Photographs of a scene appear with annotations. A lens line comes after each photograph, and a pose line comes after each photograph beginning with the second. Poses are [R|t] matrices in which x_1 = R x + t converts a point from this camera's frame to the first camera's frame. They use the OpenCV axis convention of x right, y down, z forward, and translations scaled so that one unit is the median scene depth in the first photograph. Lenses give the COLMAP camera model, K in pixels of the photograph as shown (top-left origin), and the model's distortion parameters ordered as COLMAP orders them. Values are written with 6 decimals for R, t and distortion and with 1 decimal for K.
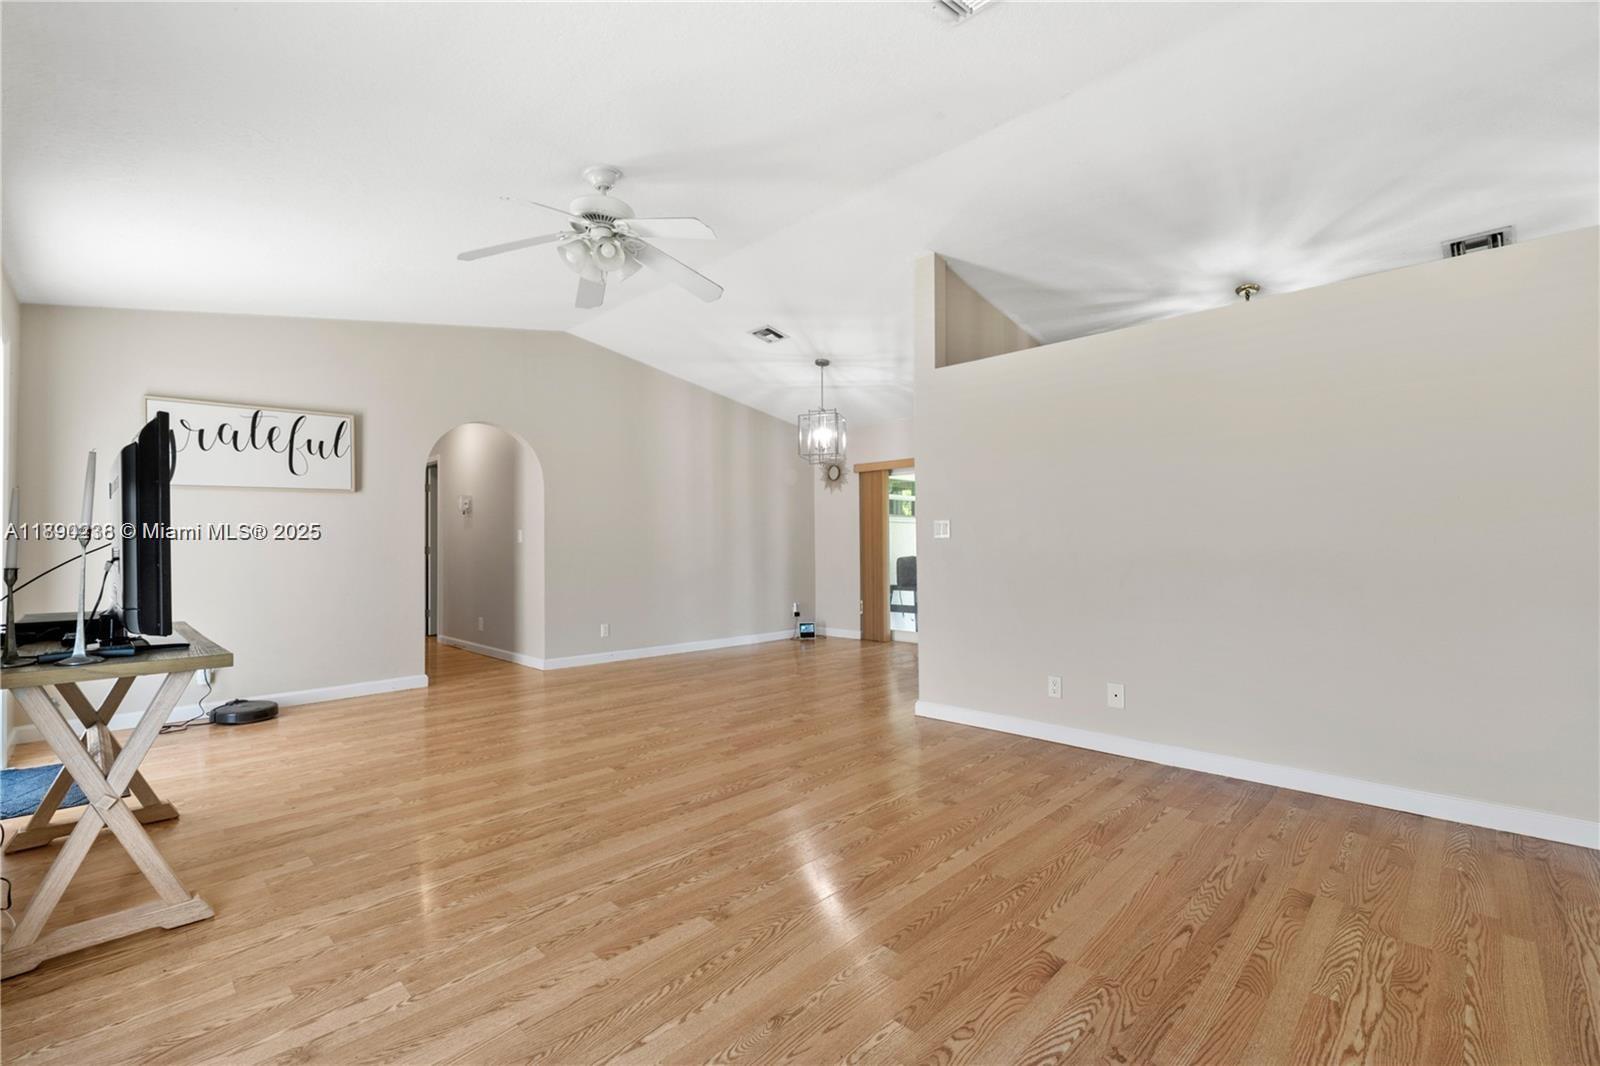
lens RADIAL K [[692.8, 0, 796.0], [0, 692.8, 533.1], [0, 0, 1]] dist [-0.000618, -0.000217]
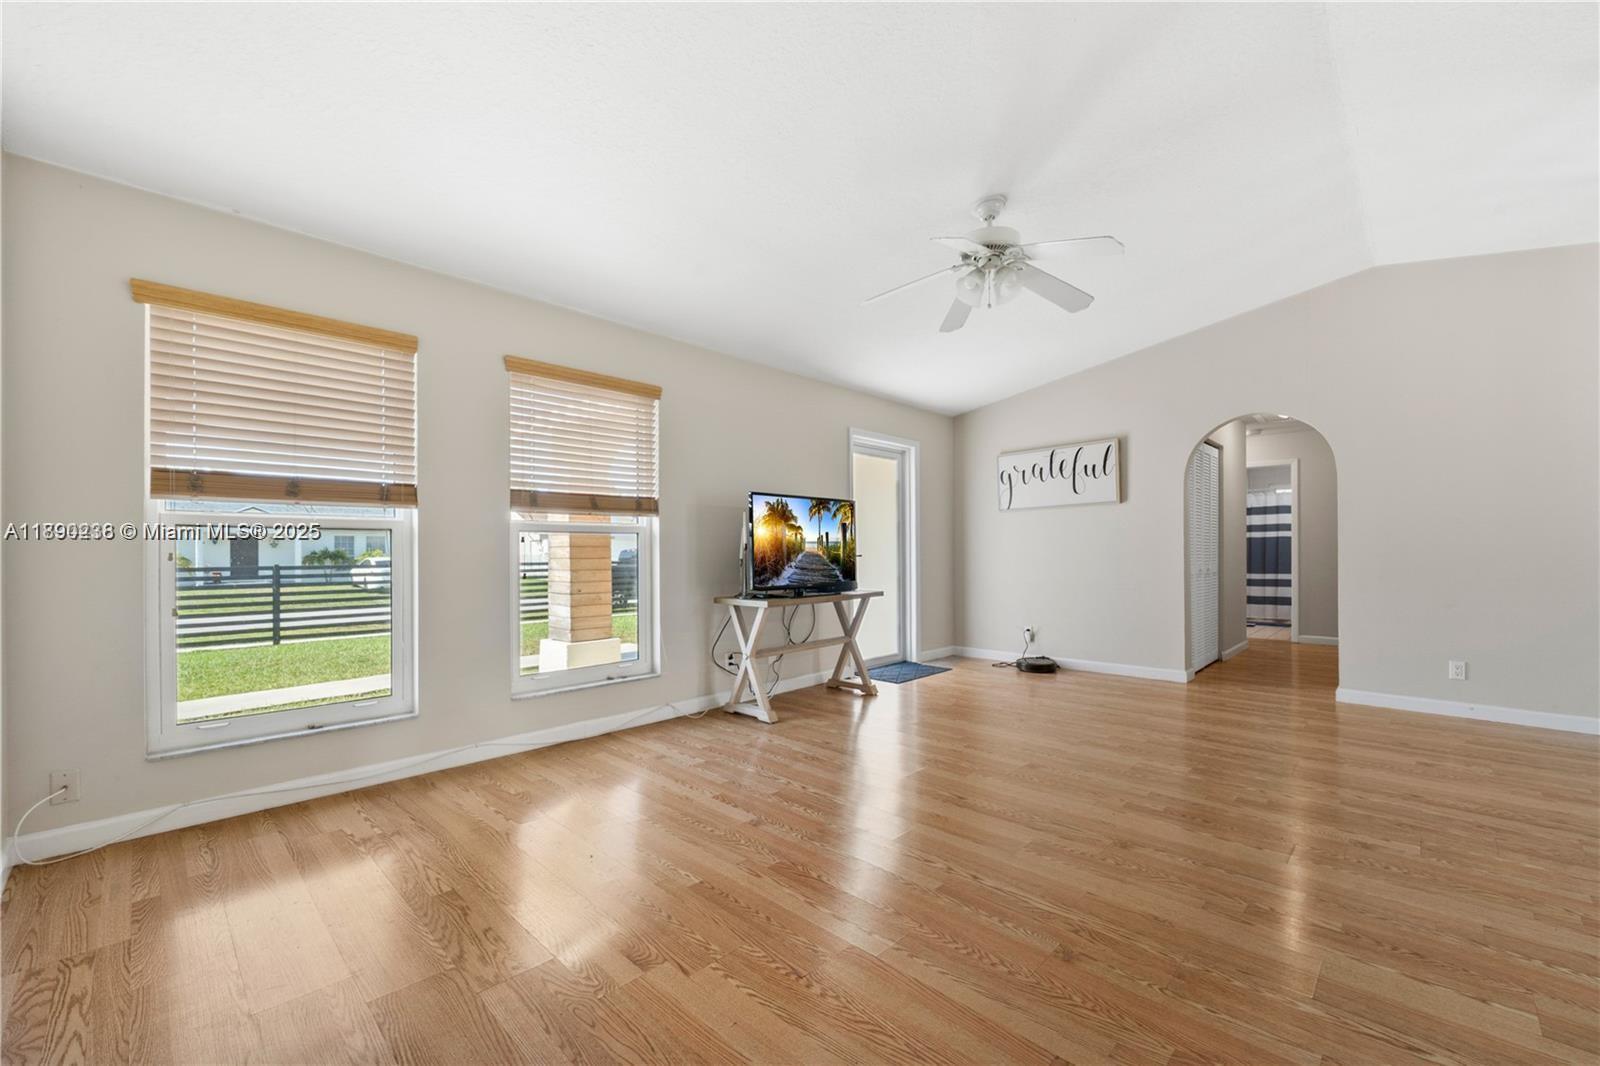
lens RADIAL K [[650.1, 0, 792.5], [0, 650.1, 535.5], [0, 0, 1]] dist [0.001473, -0.000388]
pose [[-0.000312, -0.018014, -0.999838, 0.705324], [0.022753, 0.999579, -0.018016, 0.006335], [0.999741, -0.022755, 0.000098, 0.646089]]
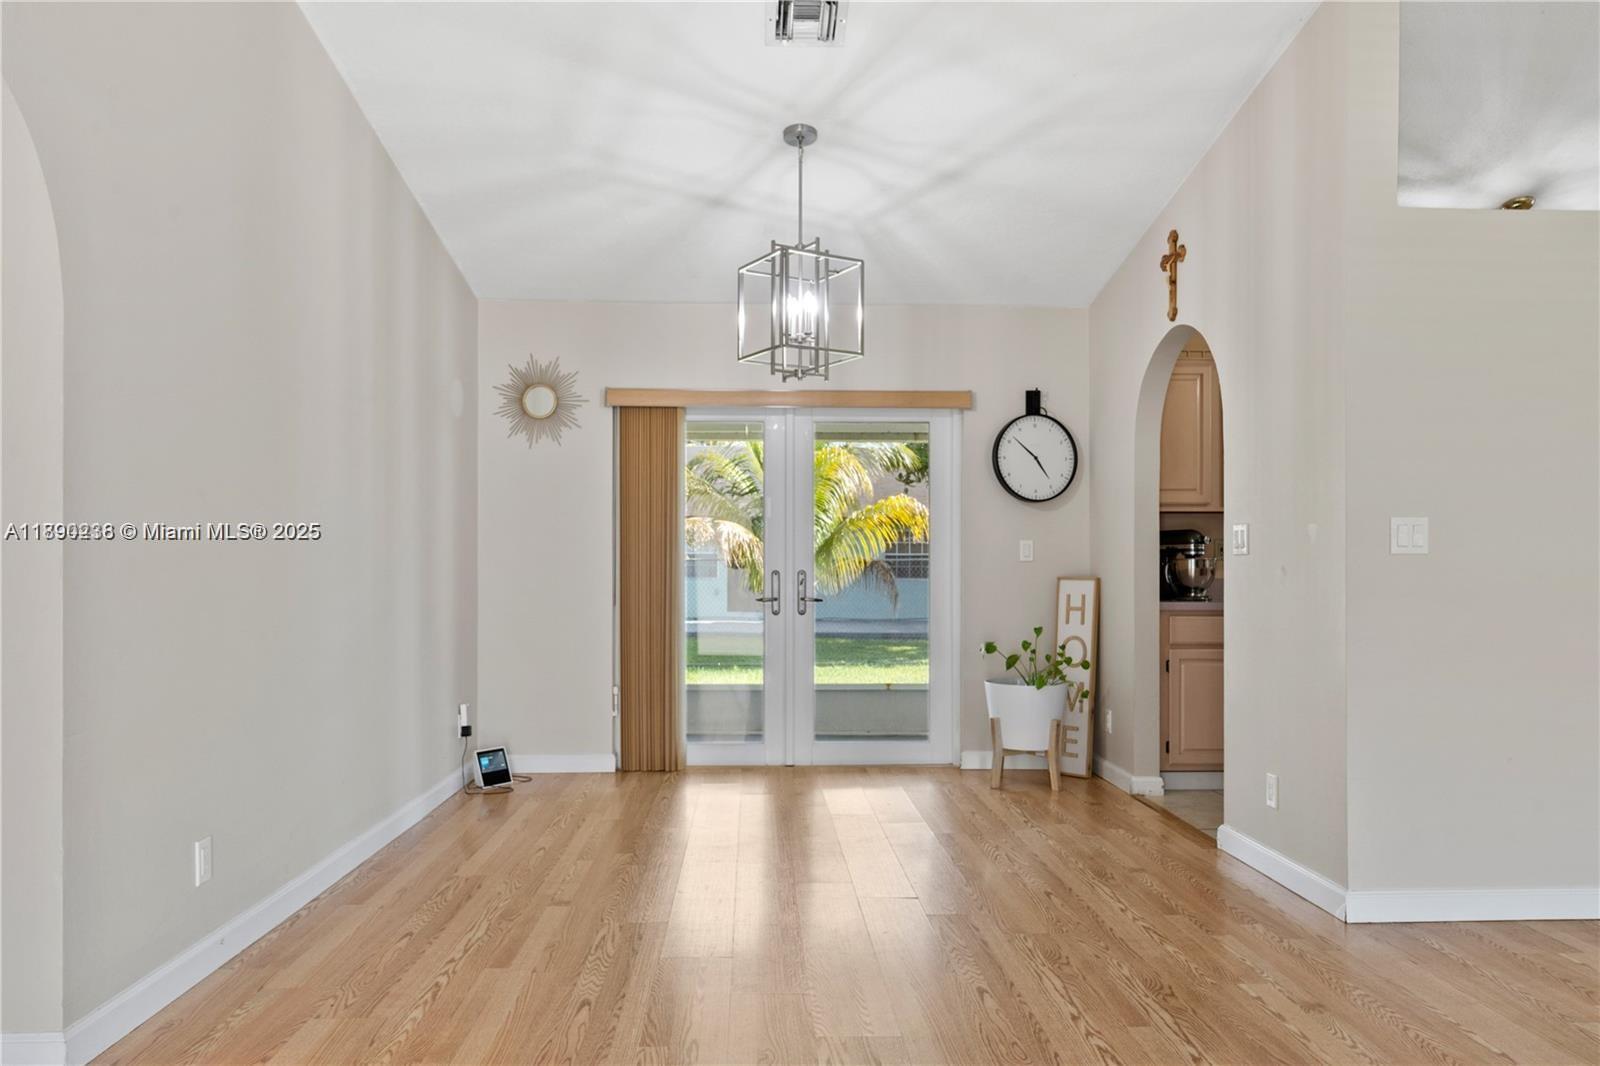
lens RADIAL K [[1095.8, 0, 794.8], [0, 1095.8, 559.0], [0, 0, 1]] dist [0.004870, 0.000220]
pose [[0.685504, 0.013715, 0.727940, -0.828420], [-0.019555, 0.999809, -0.000422, 0.025884], [-0.727806, -0.013946, 0.685641, 0.985462]]
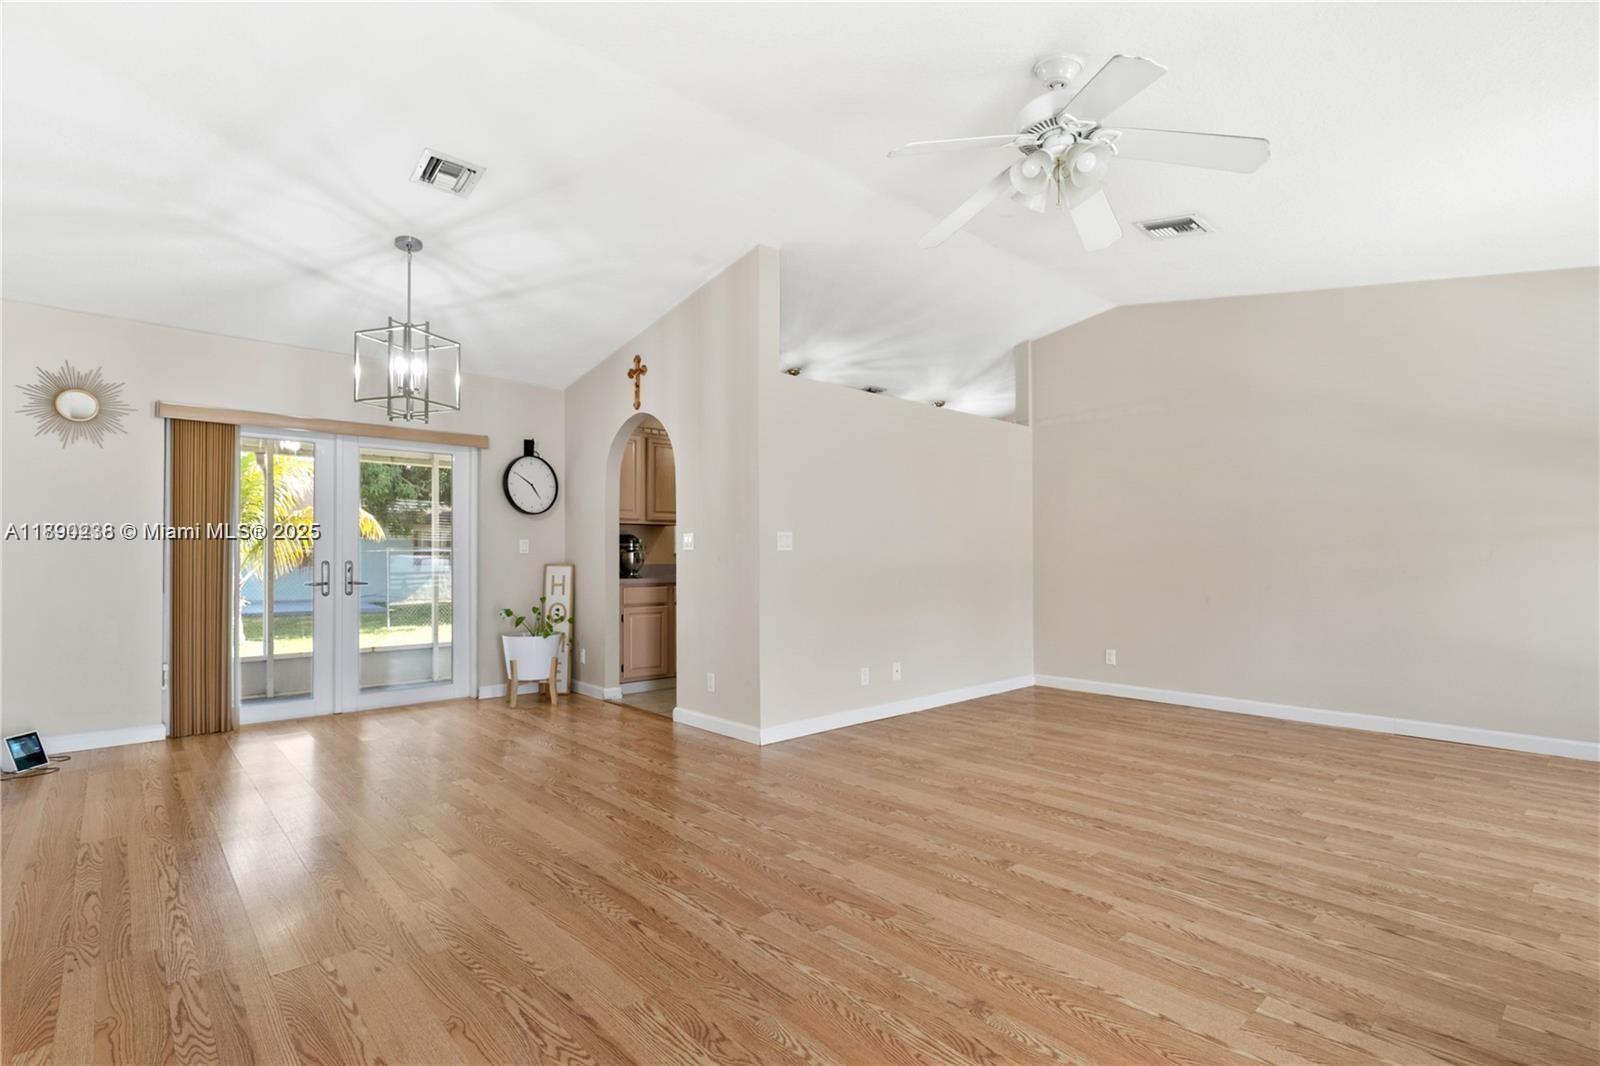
lens RADIAL K [[752.7, 0, 800.0], [0, 752.7, 533.0], [0, 0, 1]] dist [0.000724, 0.000240]
pose [[0.054487, 0.039337, 0.997739, -1.049272], [-0.017080, 0.999114, -0.038458, 0.029765], [-0.998368, -0.014946, 0.055110, 1.162345]]
